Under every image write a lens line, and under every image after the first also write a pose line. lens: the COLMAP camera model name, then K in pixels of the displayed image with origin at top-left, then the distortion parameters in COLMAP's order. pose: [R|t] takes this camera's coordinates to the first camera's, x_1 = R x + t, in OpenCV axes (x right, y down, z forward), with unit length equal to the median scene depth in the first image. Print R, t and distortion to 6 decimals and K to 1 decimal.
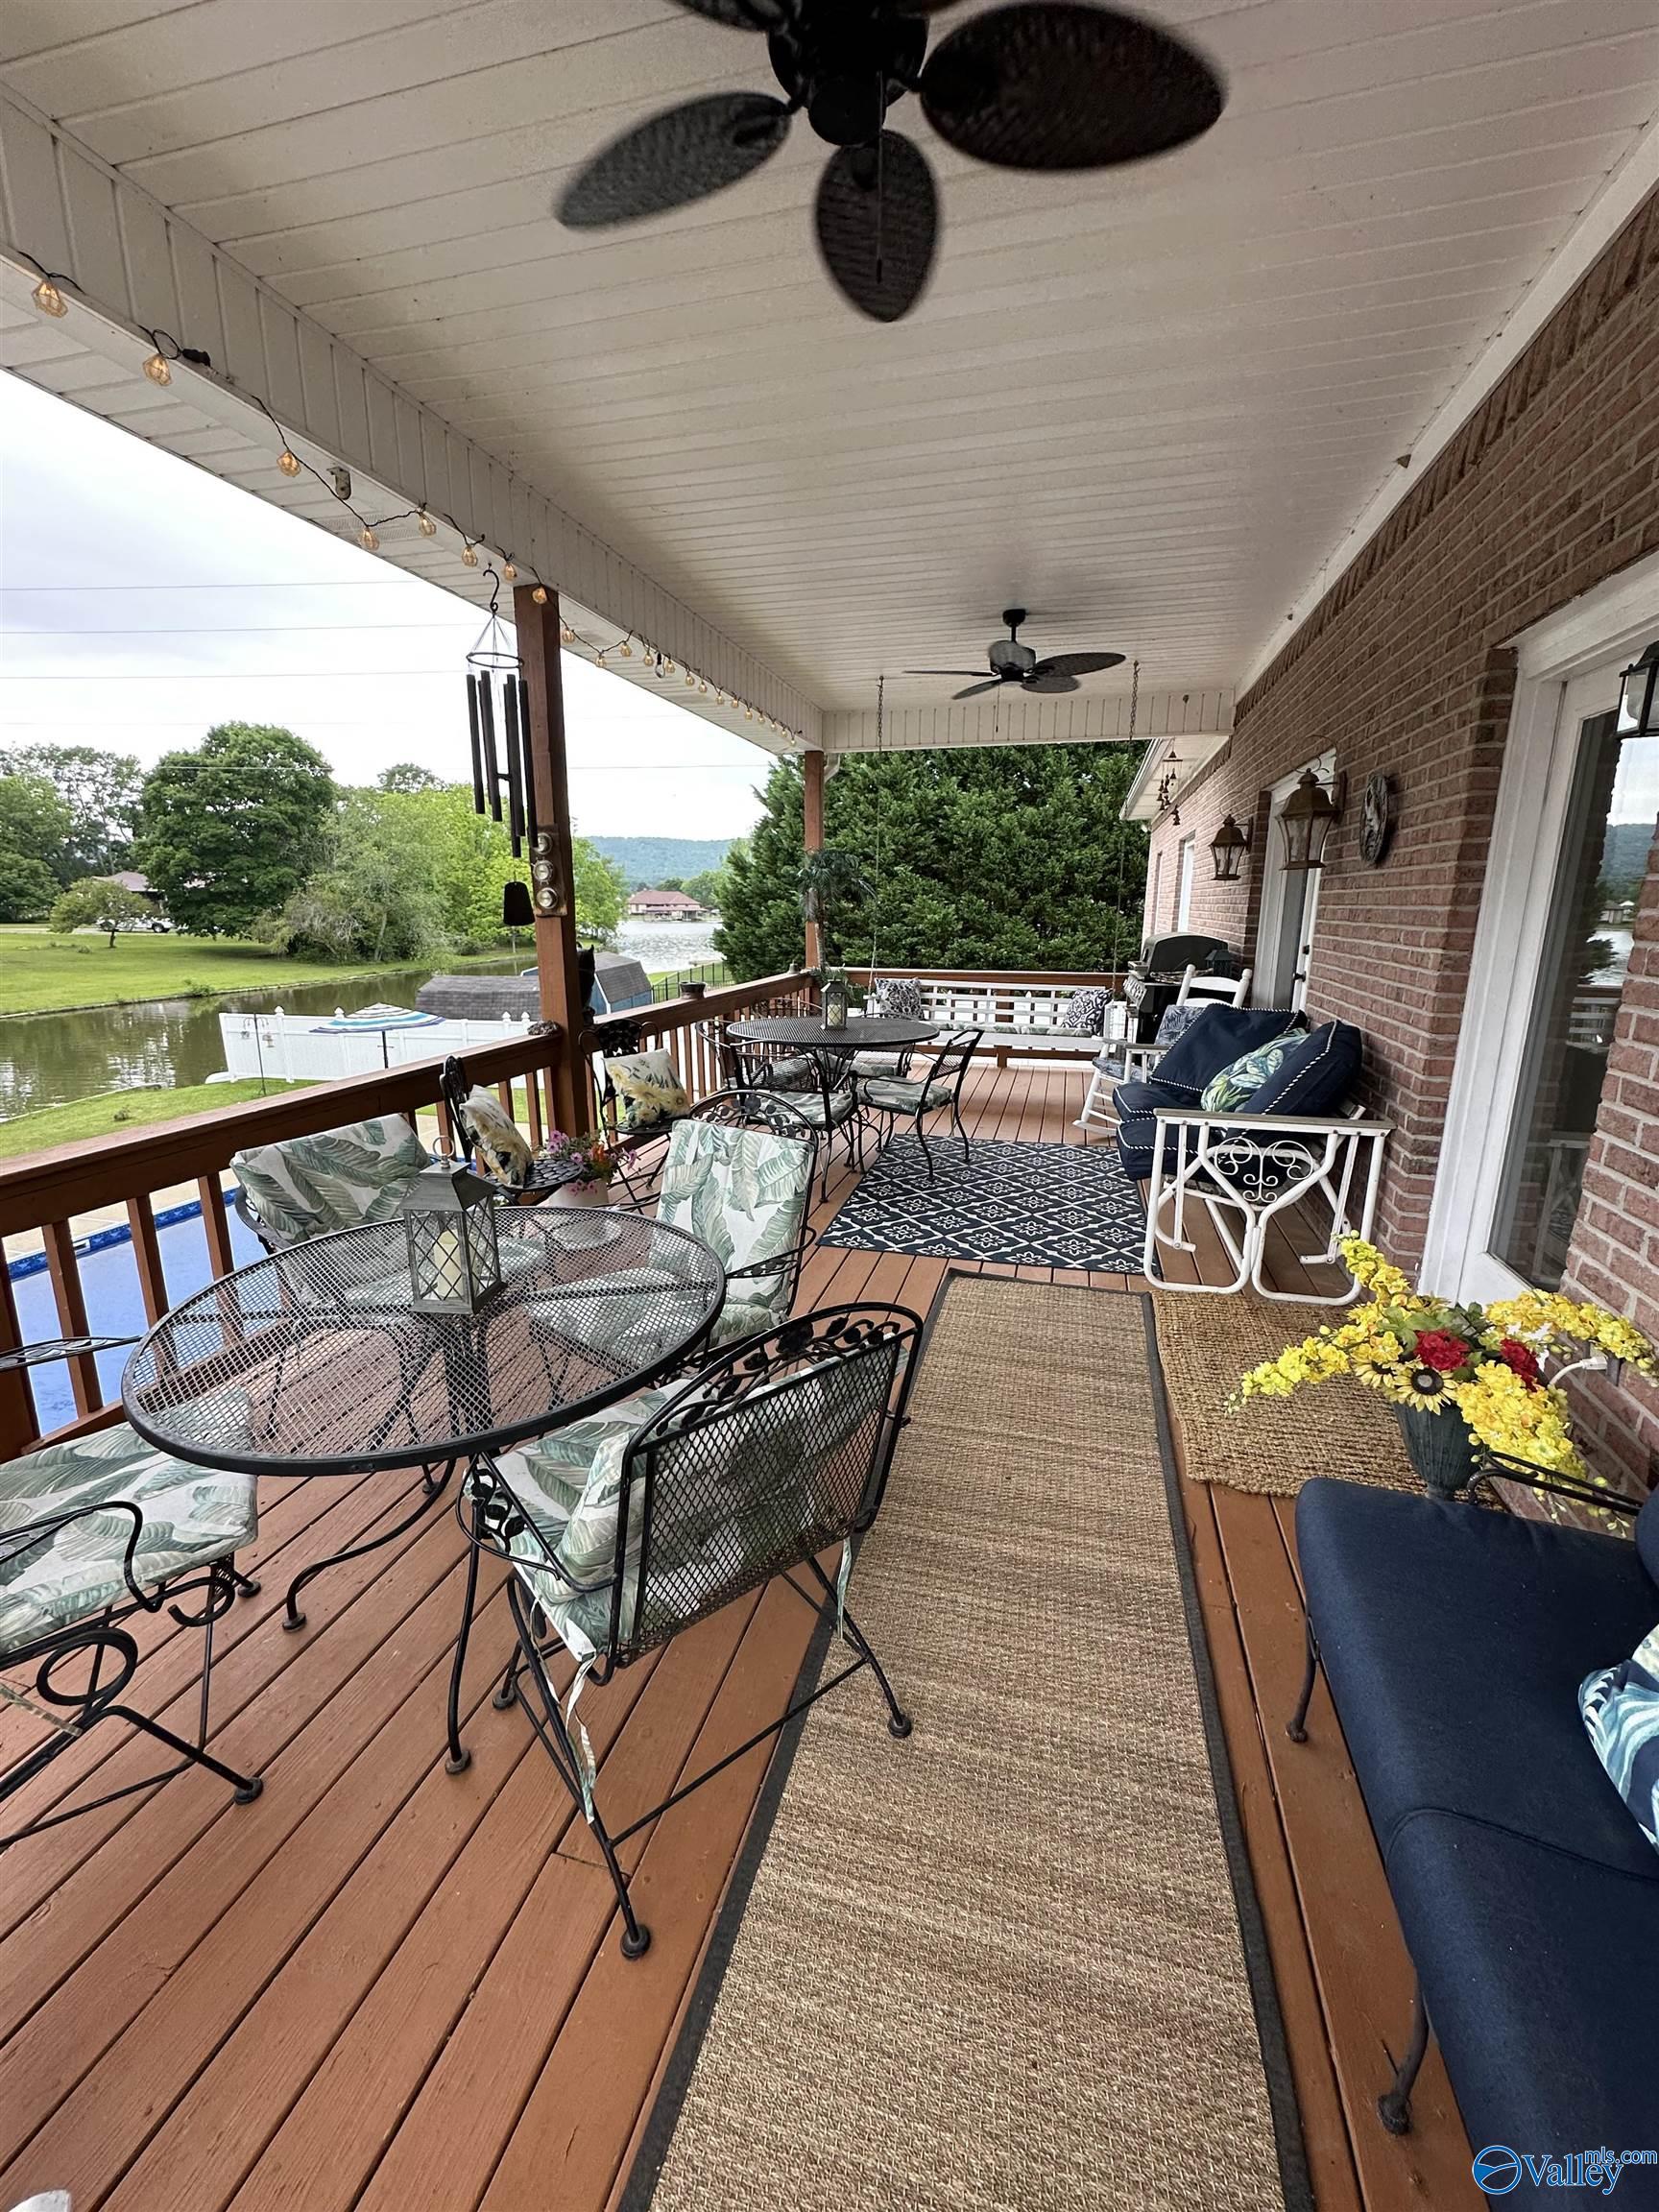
lens RADIAL K [[886.5, 0, 834.9], [0, 886.5, 1109.5], [0, 0, 1]] dist [-0.002145, -0.000390]
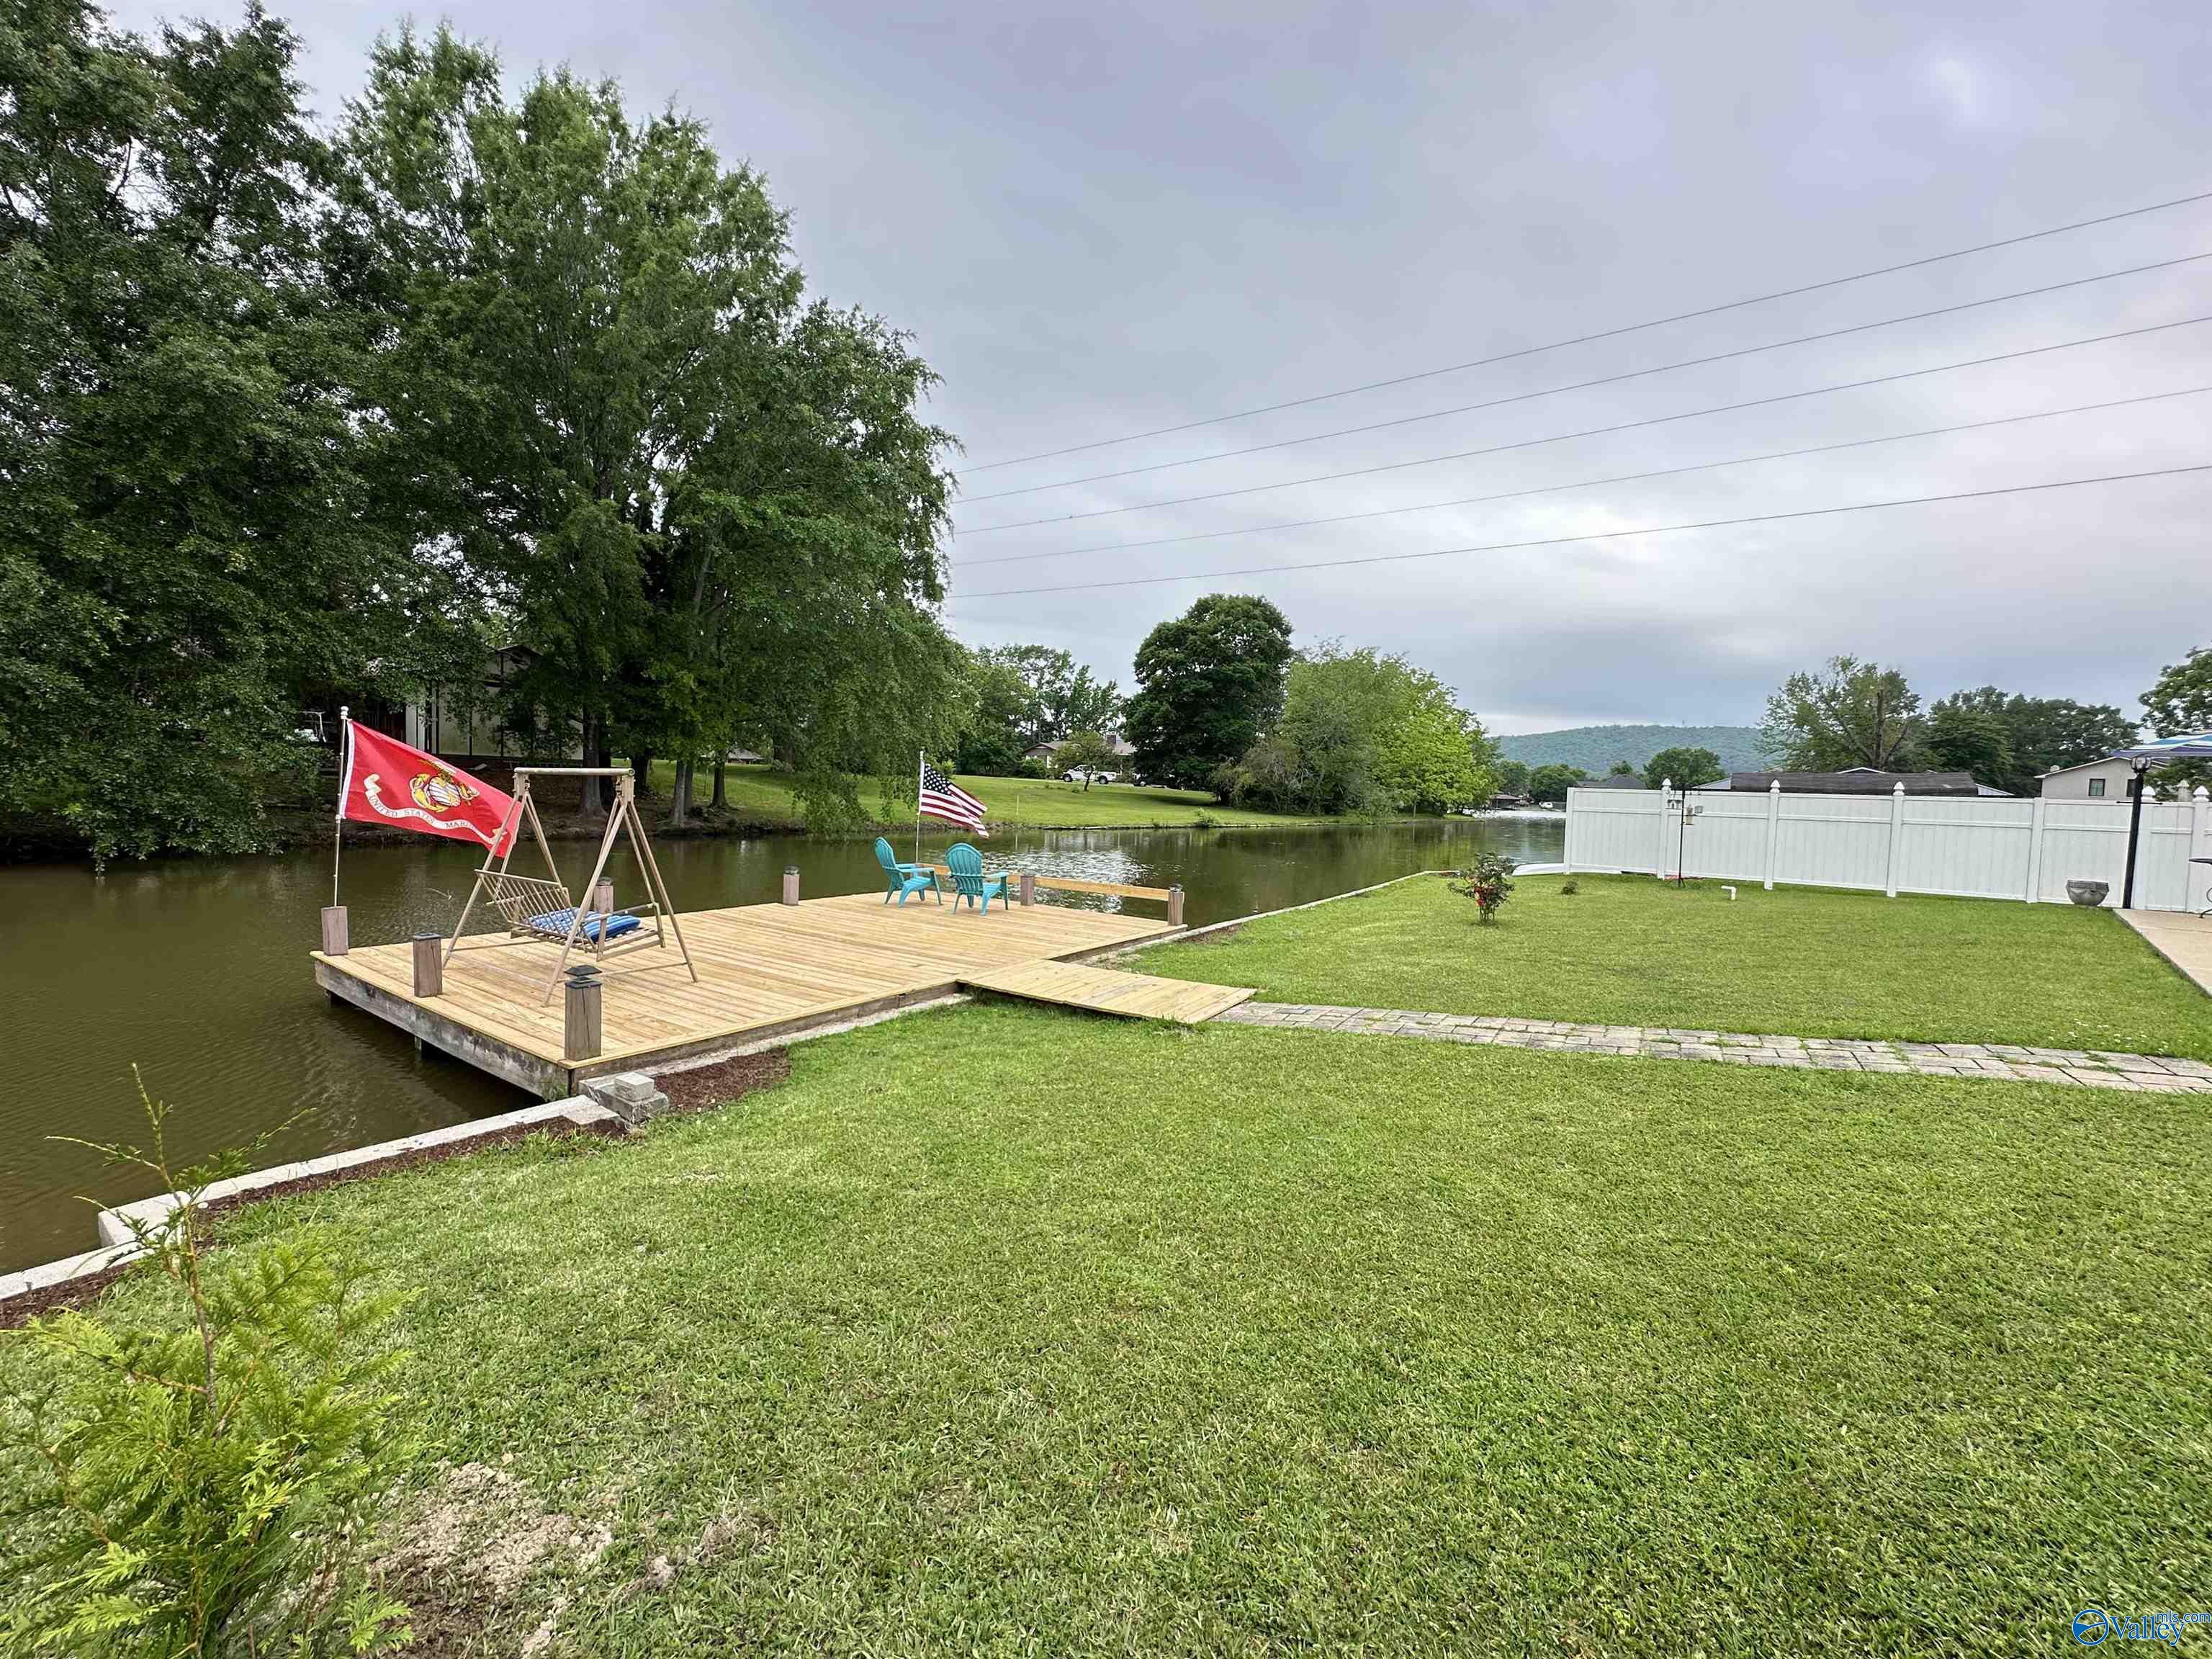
lens RADIAL K [[886.5, 0, 1106.0], [0, 886.5, 829.5], [0, 0, 1]] dist [-0.002145, -0.000390]
pose [[0.873270, 0.046010, -0.485060, -0.225863], [-0.139249, 0.977576, -0.157968, 0.037856], [0.466915, 0.205493, 0.860095, 0.043449]]
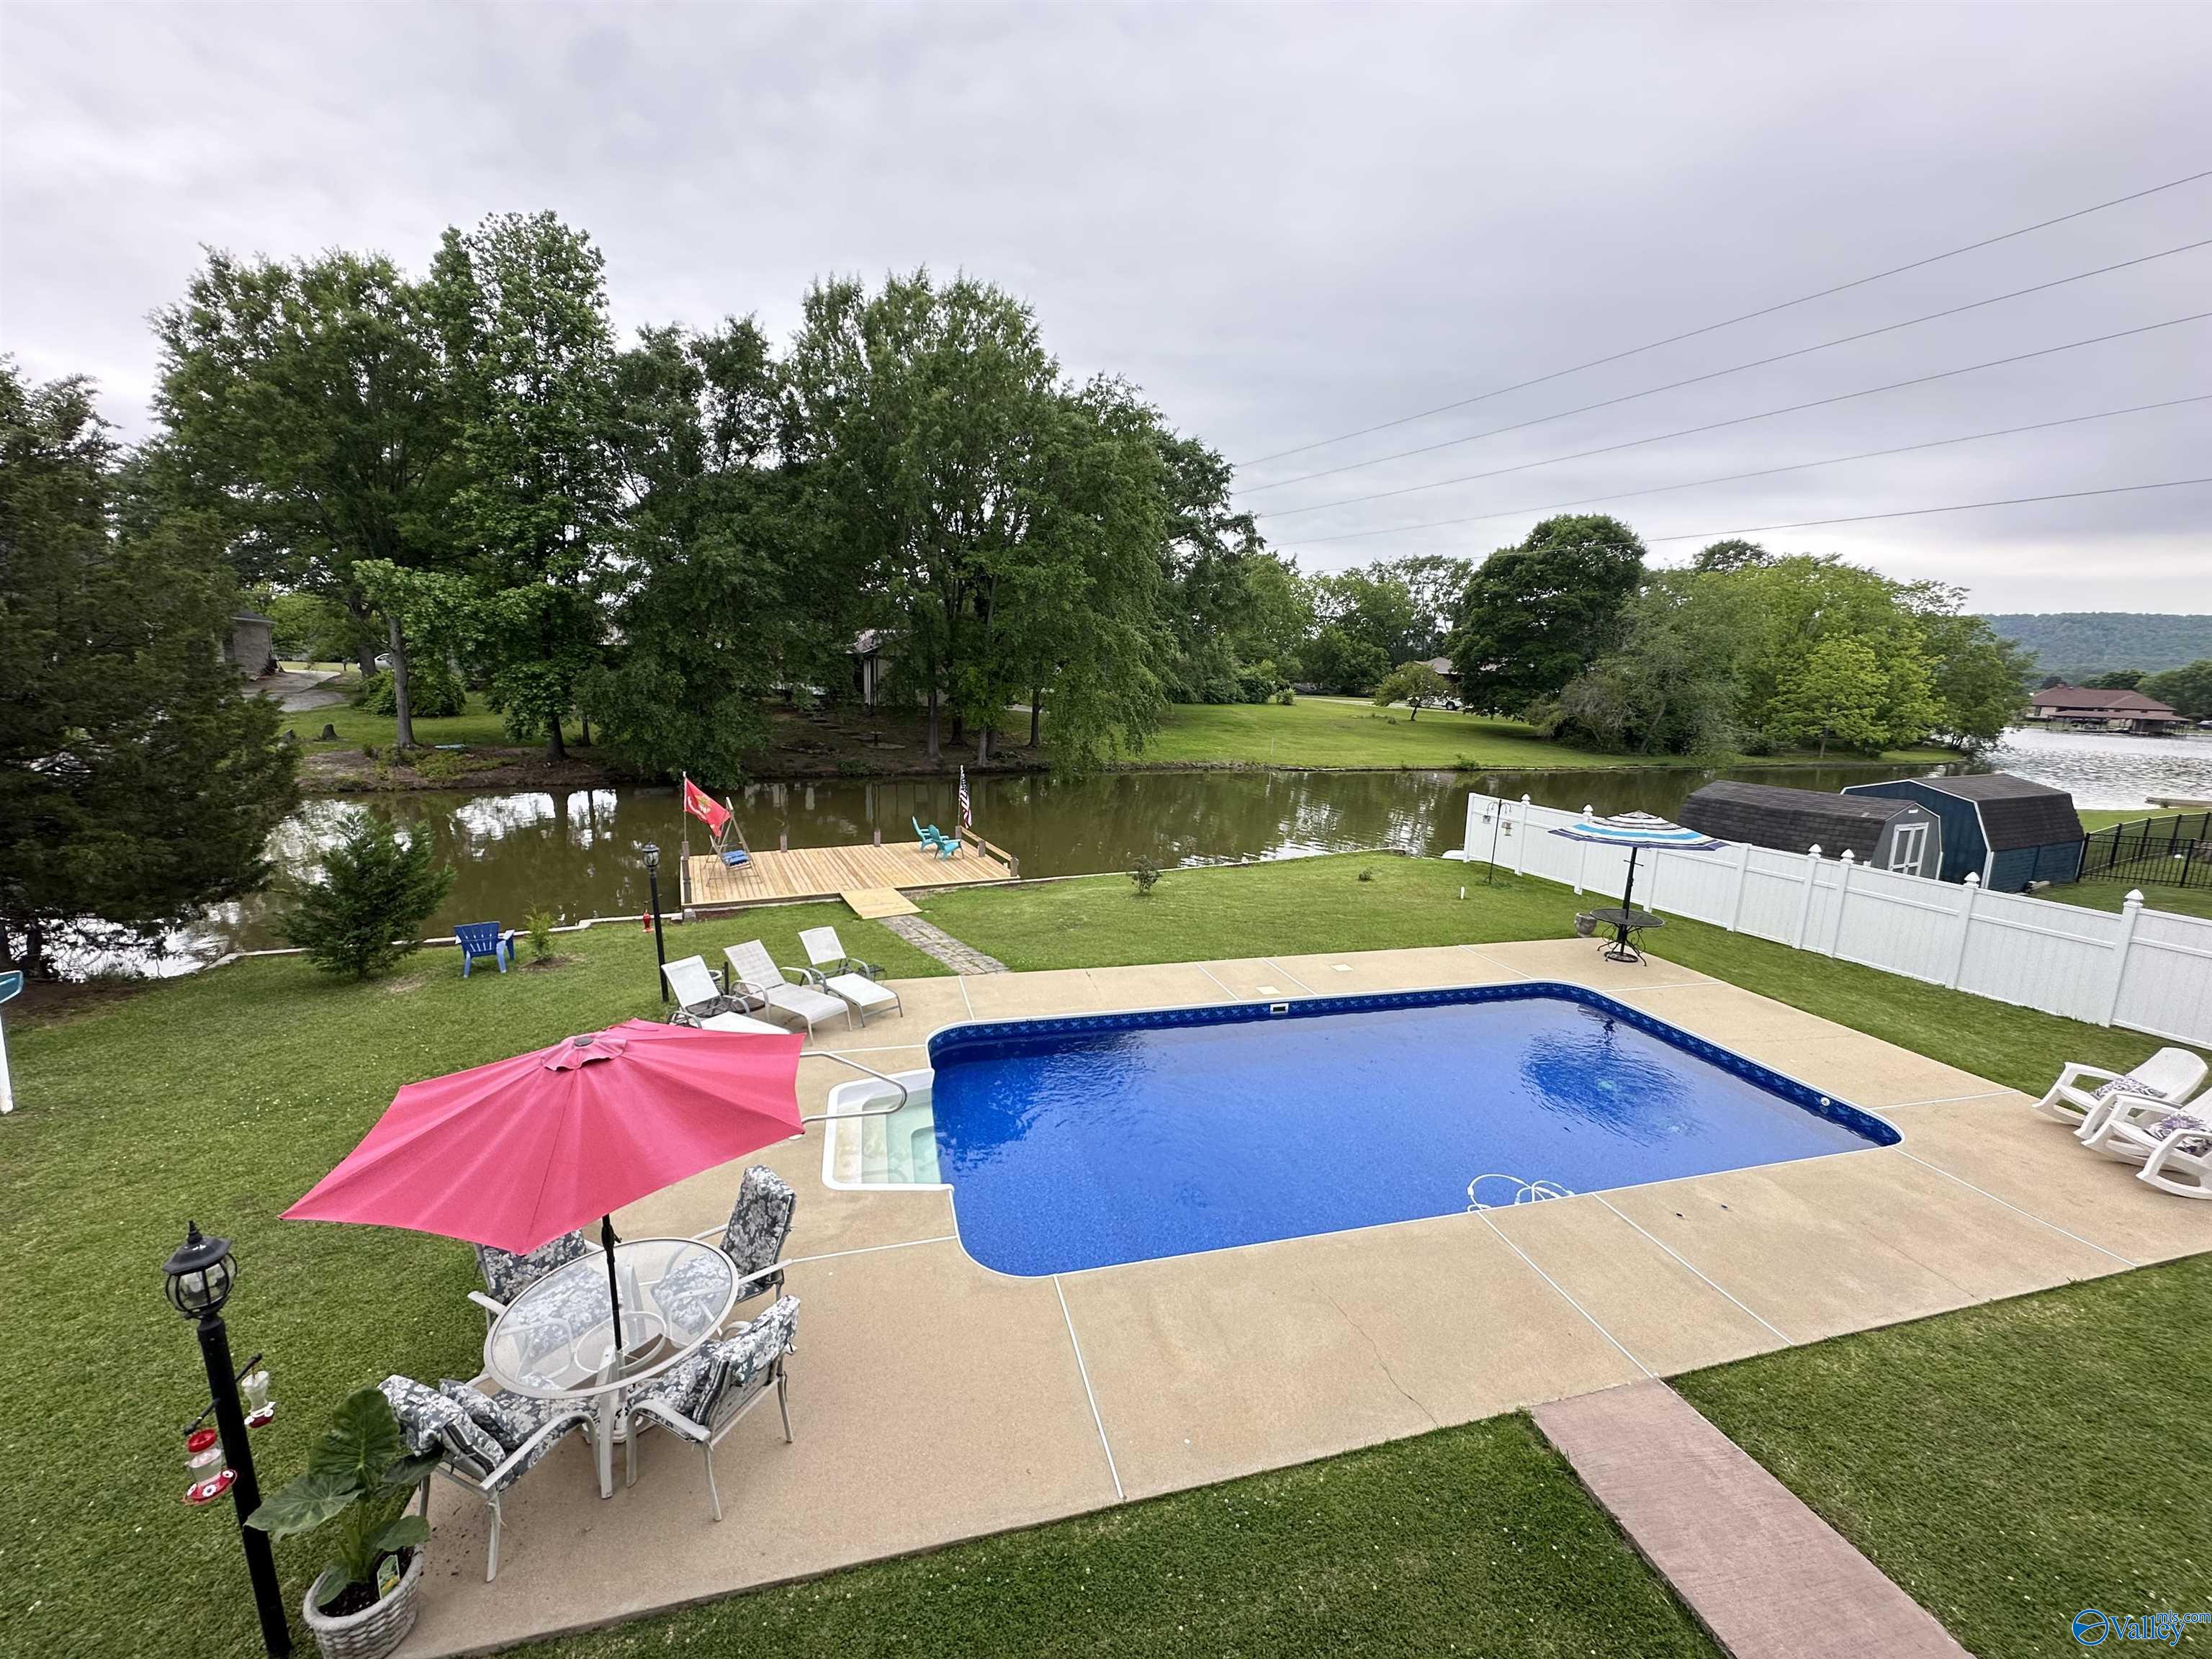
lens RADIAL K [[886.5, 0, 1106.0], [0, 886.5, 829.5], [0, 0, 1]] dist [-0.002145, -0.000390]
pose [[0.526105, 0.163990, -0.834458, -0.026330], [-0.224373, 0.973230, 0.049800, -0.009438], [0.820286, 0.161030, 0.548816, 0.045075]]
